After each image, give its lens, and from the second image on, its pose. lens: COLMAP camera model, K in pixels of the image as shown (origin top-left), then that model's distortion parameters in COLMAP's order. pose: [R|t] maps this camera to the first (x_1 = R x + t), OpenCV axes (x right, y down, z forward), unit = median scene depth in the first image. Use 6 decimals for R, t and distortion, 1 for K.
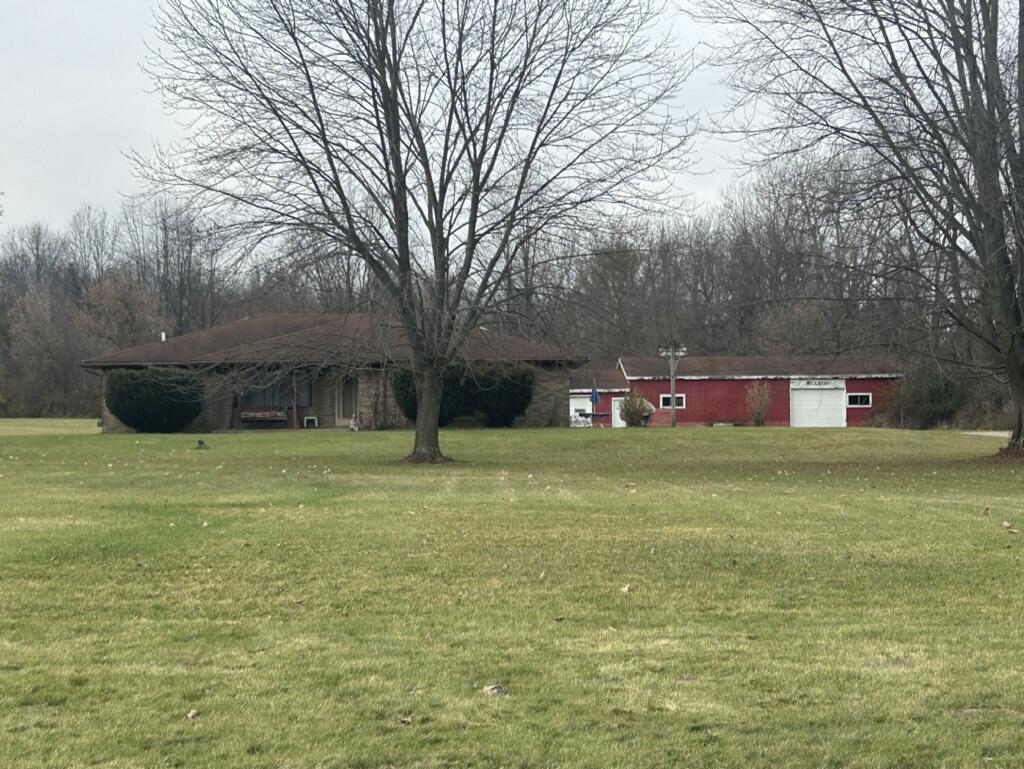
lens RADIAL K [[1790.5, 0, 526.0], [0, 1790.5, 433.8], [0, 0, 1]] dist [0.015958, 0.000000]
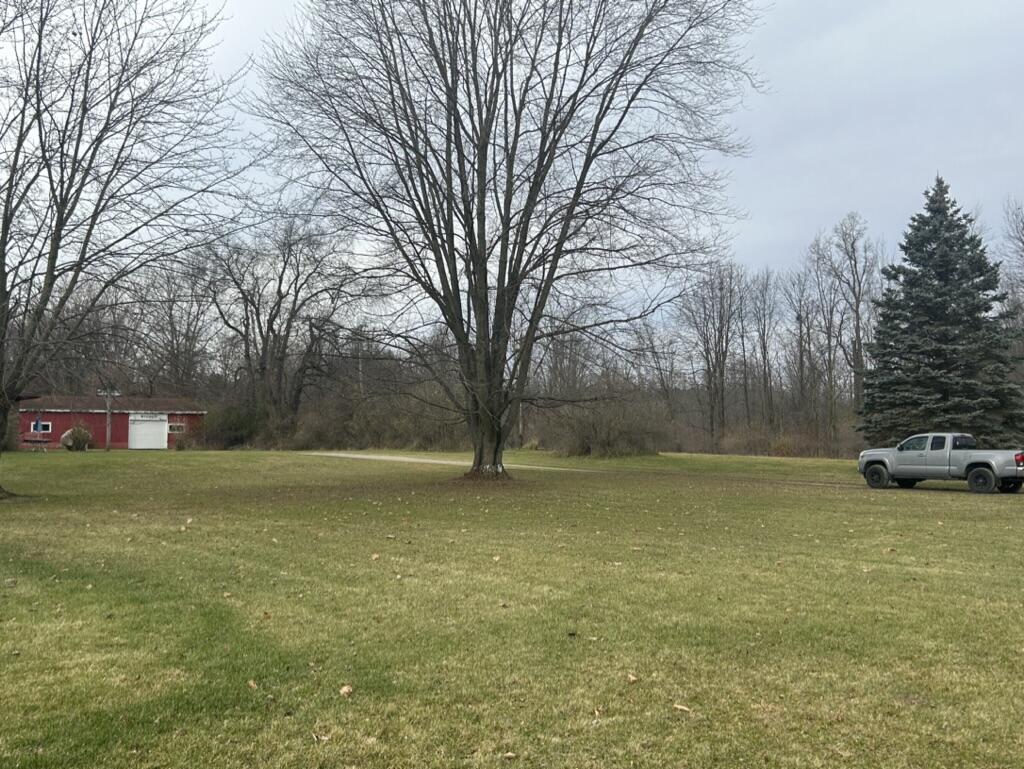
lens RADIAL K [[968.6, 0, 513.9], [0, 968.6, 379.1], [0, 0, 1]] dist [0.024412, 0.000000]
pose [[0.818428, 0.042092, 0.573066, -0.053053], [-0.003759, 0.997684, -0.067911, -0.005610], [-0.574597, 0.053426, 0.816691, 0.165285]]
